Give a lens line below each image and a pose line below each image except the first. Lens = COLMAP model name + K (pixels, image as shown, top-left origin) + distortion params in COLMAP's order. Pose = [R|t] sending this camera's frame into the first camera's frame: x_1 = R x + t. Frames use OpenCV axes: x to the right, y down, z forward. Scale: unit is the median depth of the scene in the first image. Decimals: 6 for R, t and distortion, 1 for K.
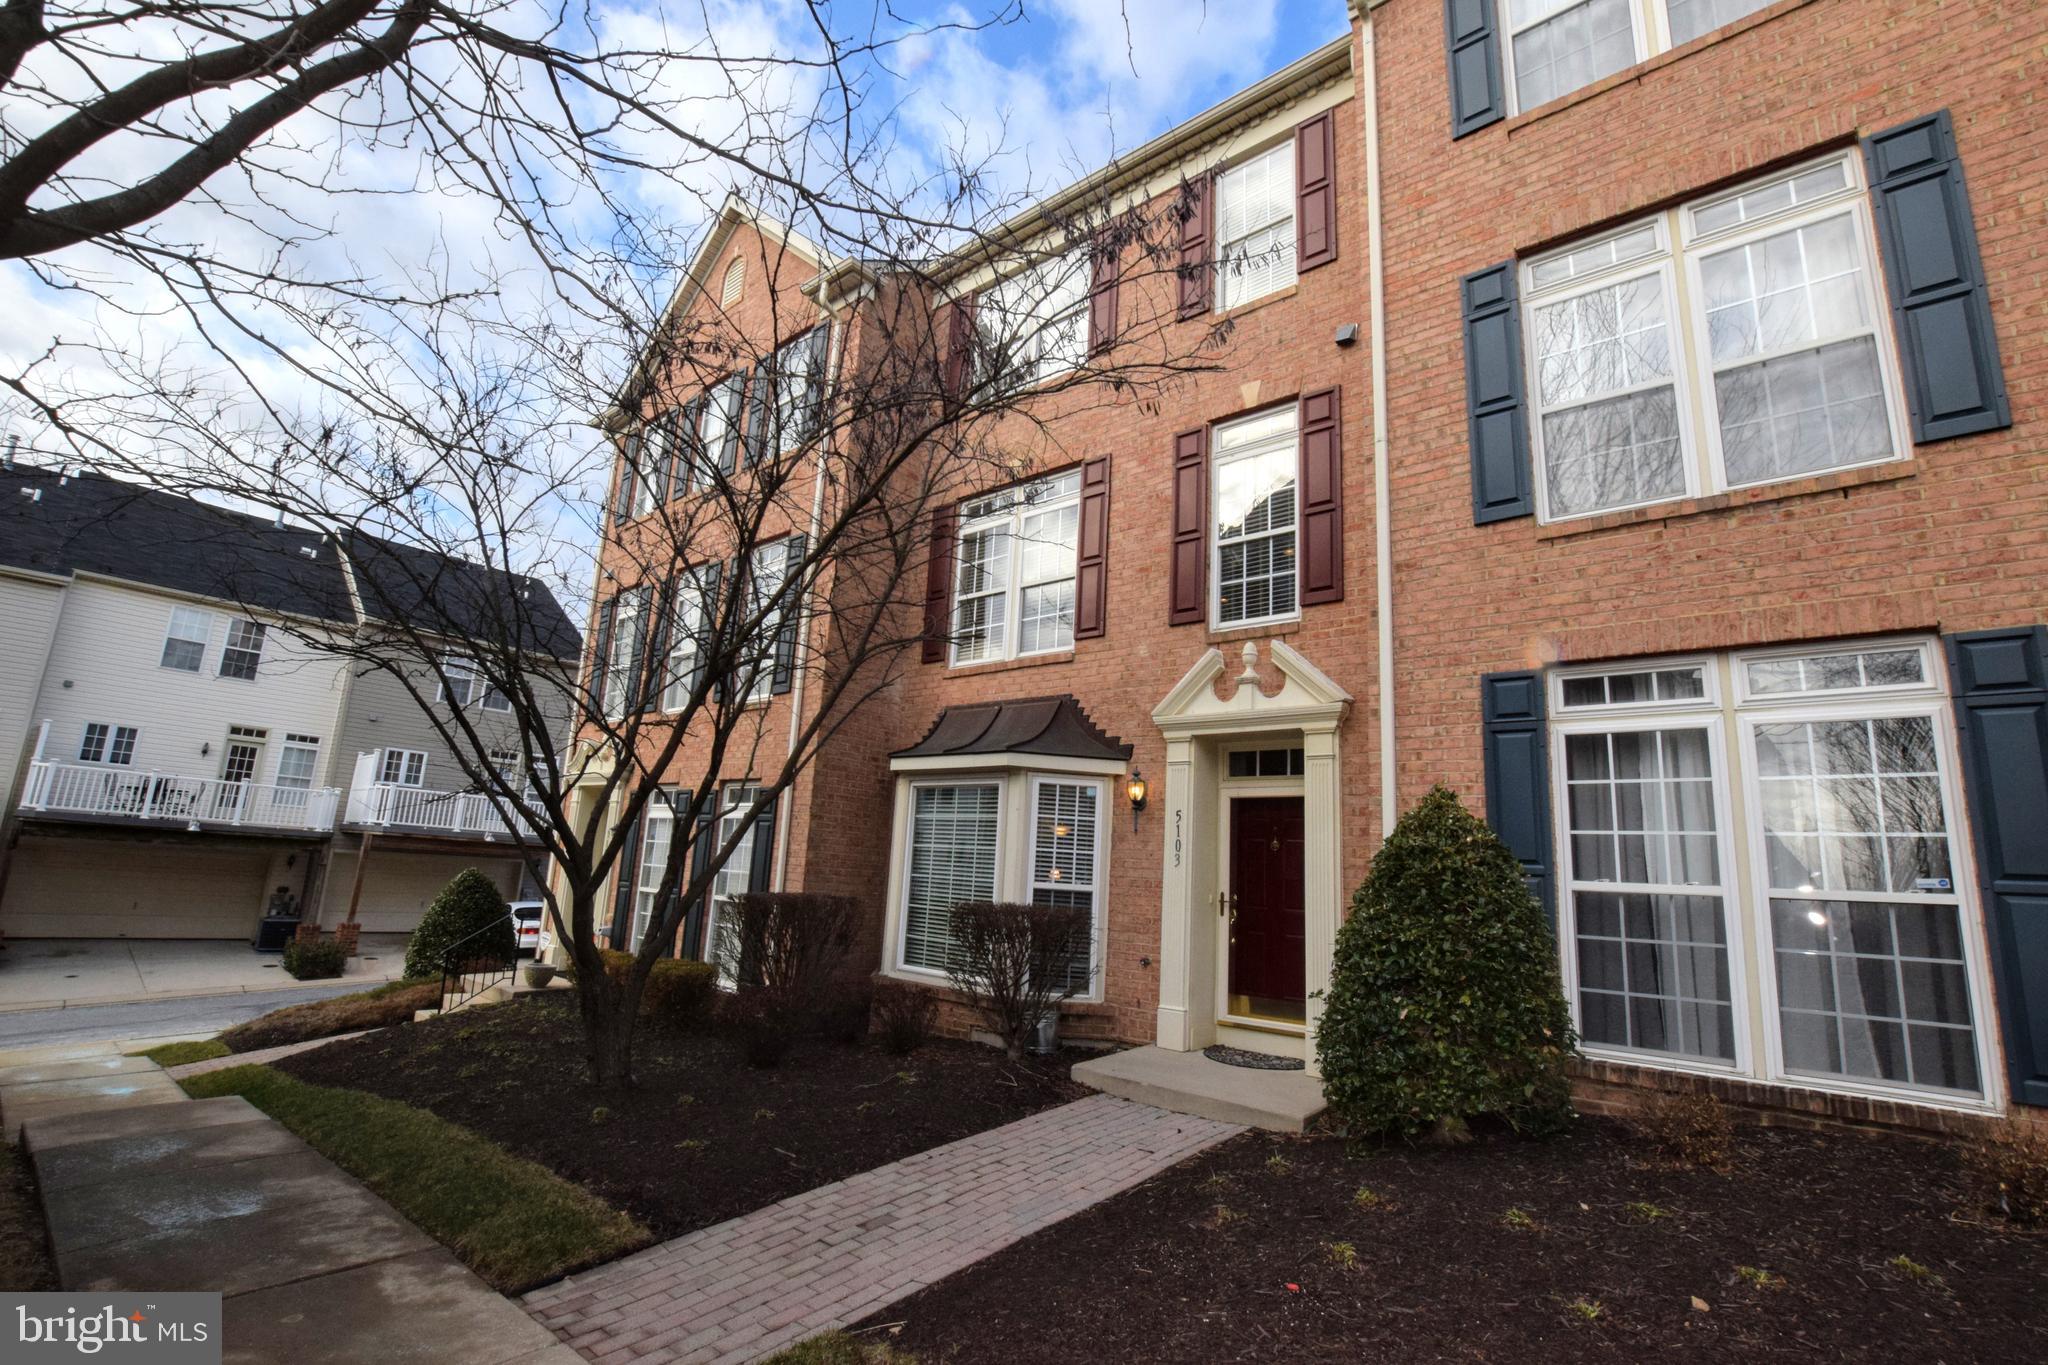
lens RADIAL K [[905.6, 0, 1029.6], [0, 905.6, 691.3], [0, 0, 1]] dist [-0.021707, 0.000628]
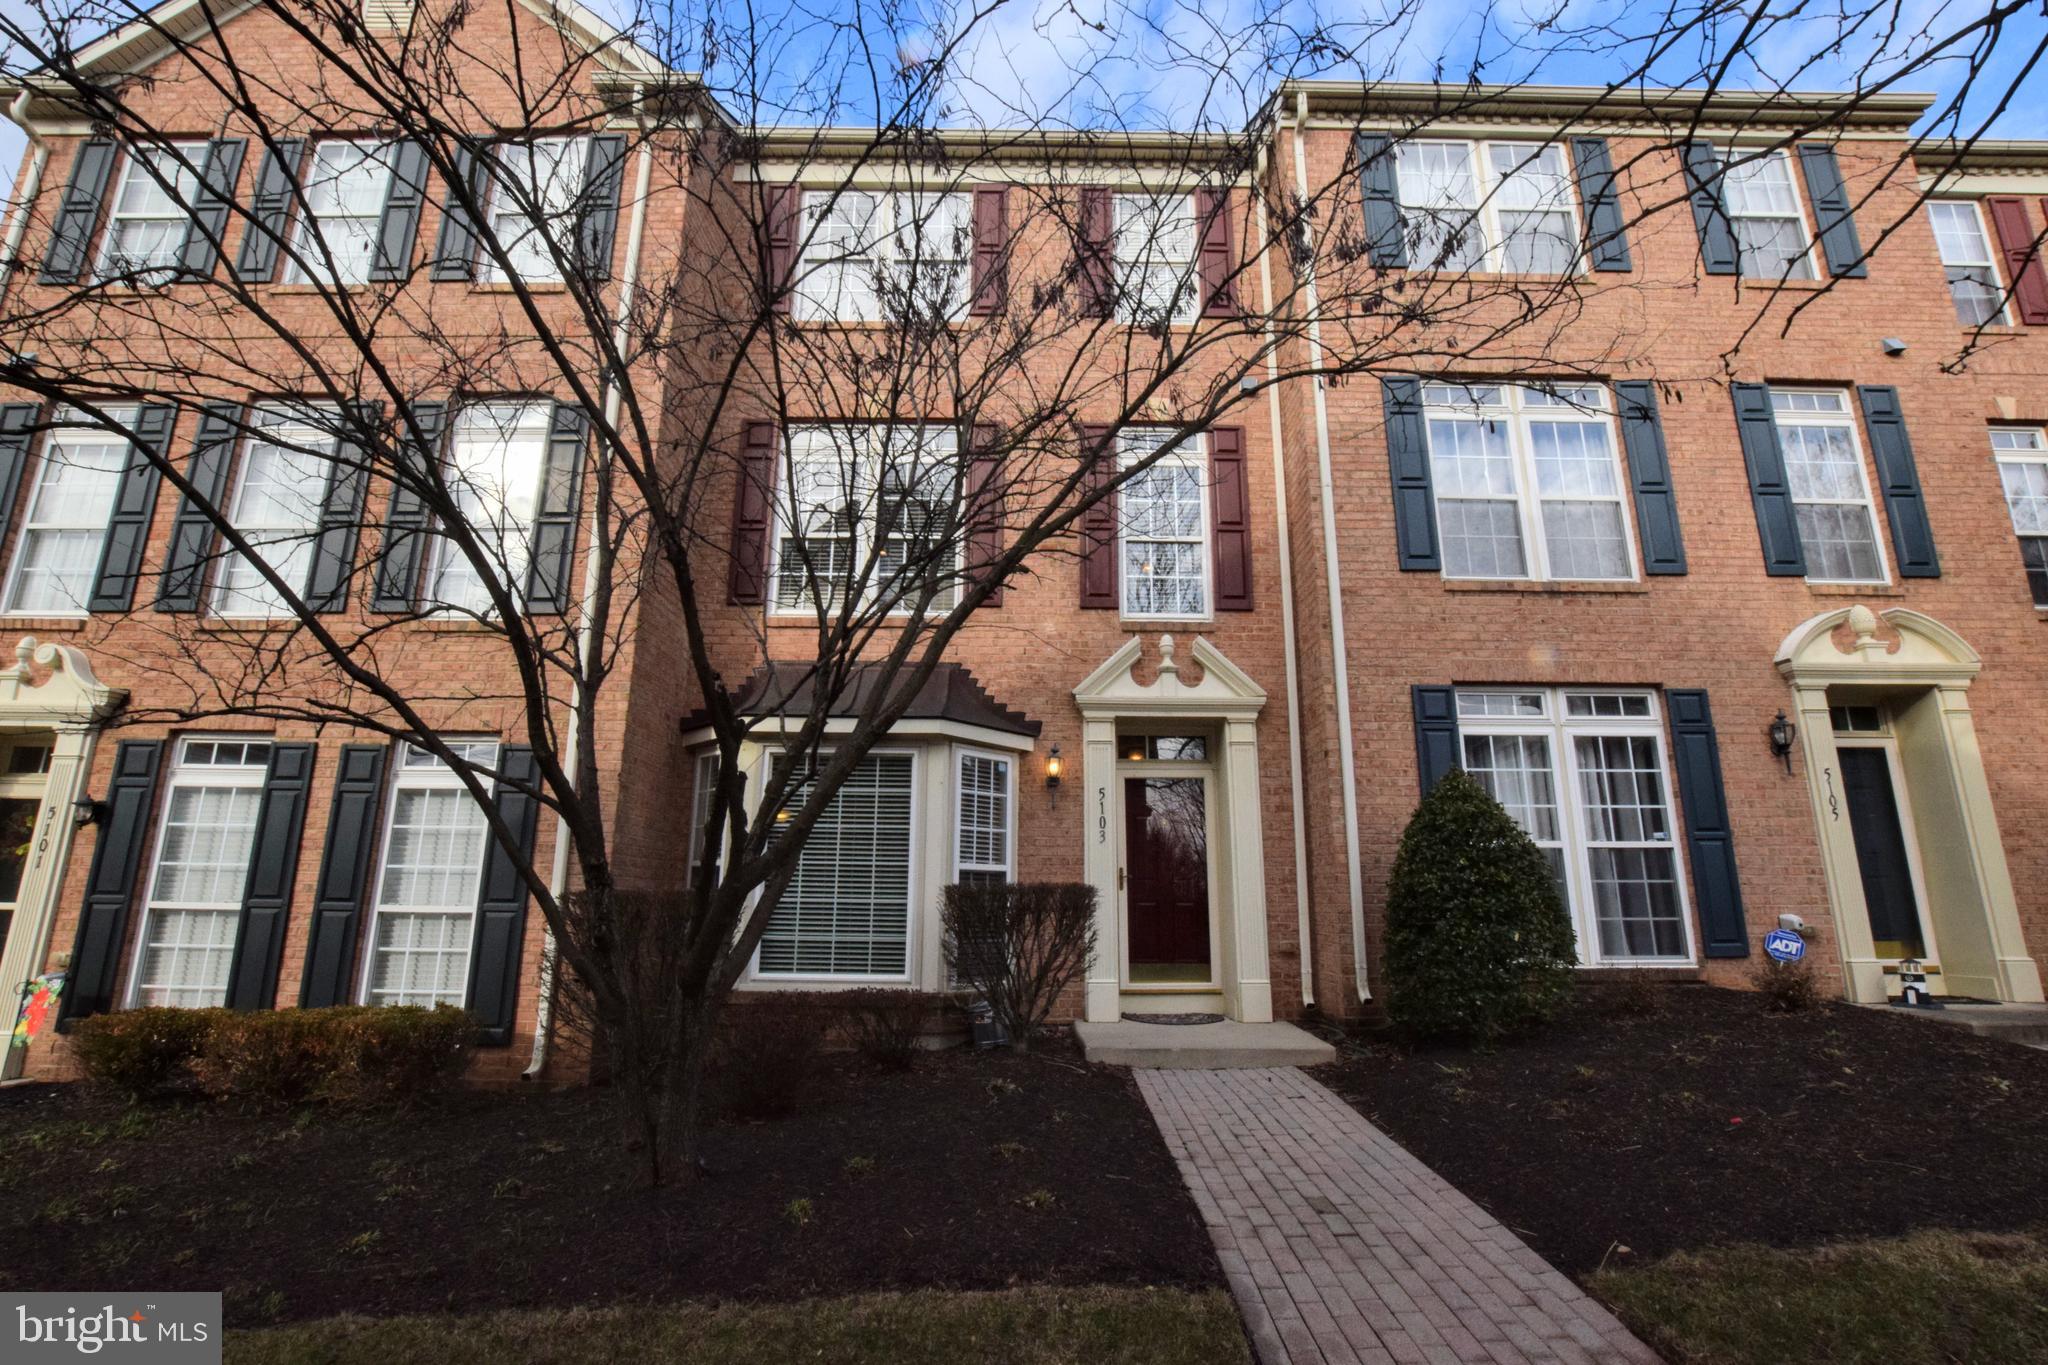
lens RADIAL K [[905.6, 0, 1029.6], [0, 905.6, 691.3], [0, 0, 1]] dist [-0.021707, 0.000628]
pose [[0.761362, 0.090589, 0.641967, -0.702468], [-0.094344, 0.995131, -0.028533, 0.073281], [-0.641426, -0.038842, 0.766201, 0.329621]]
